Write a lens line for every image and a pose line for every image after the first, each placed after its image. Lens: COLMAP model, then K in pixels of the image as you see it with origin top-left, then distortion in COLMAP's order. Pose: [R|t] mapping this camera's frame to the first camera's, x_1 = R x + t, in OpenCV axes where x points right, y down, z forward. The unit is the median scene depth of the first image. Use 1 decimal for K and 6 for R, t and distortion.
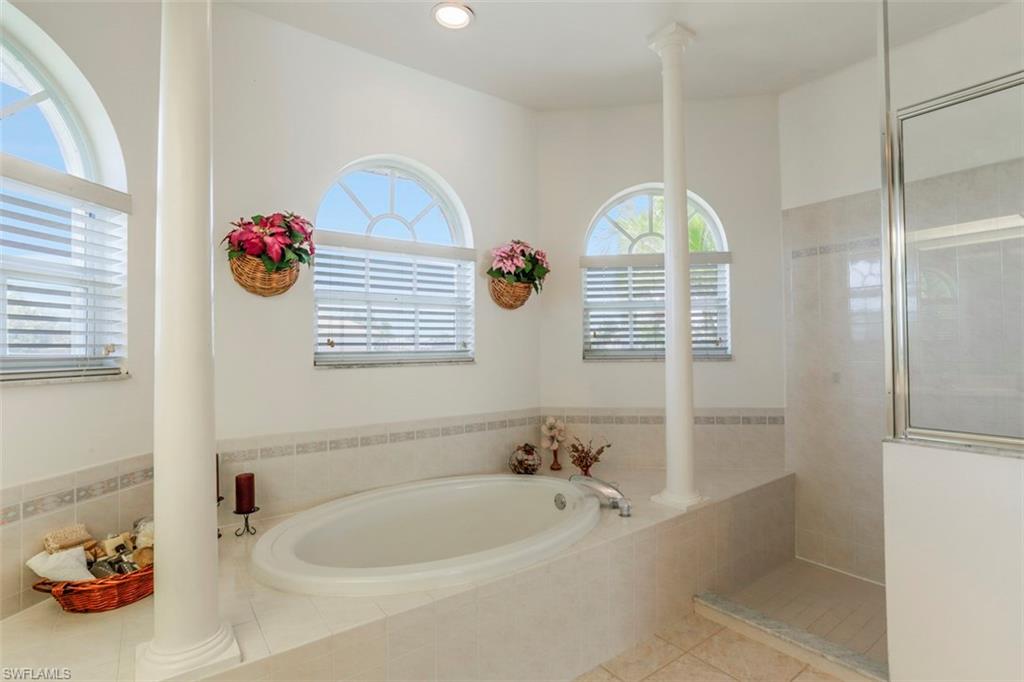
lens RADIAL K [[502.3, 0, 516.7], [0, 502.3, 337.8], [0, 0, 1]] dist [-0.030321, 0.010004]
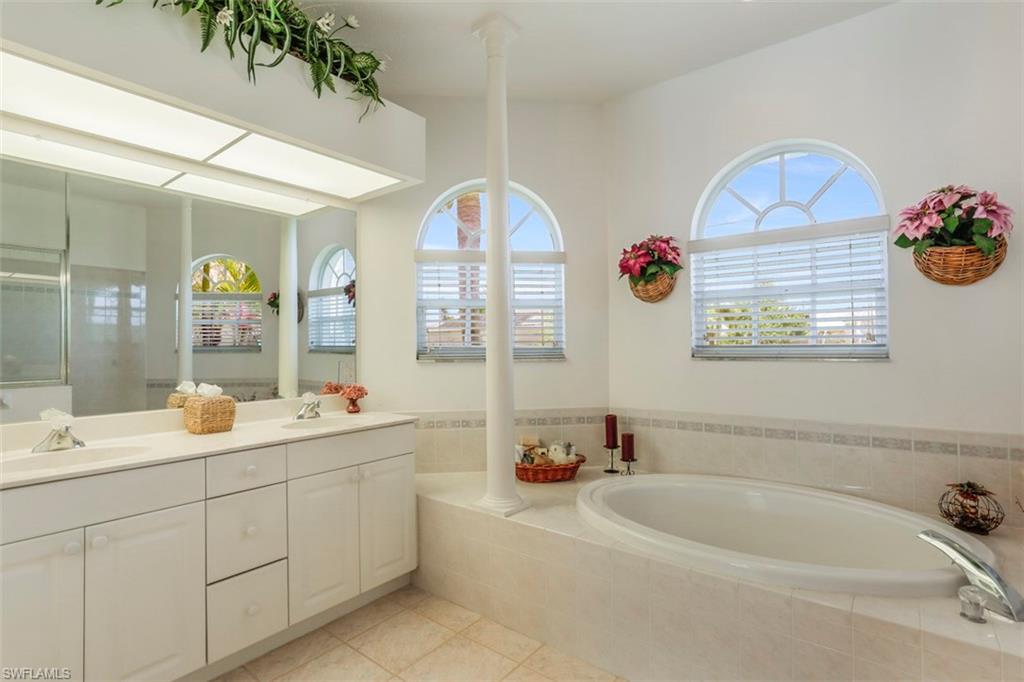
lens RADIAL K [[502.3, 0, 518.8], [0, 502.3, 340.3], [0, 0, 1]] dist [-0.030321, 0.010004]
pose [[0.257125, -0.001028, -0.966378, 0.642291], [0.026161, 0.999640, 0.005897, -0.001780], [0.966024, -0.026798, 0.257059, 0.309678]]
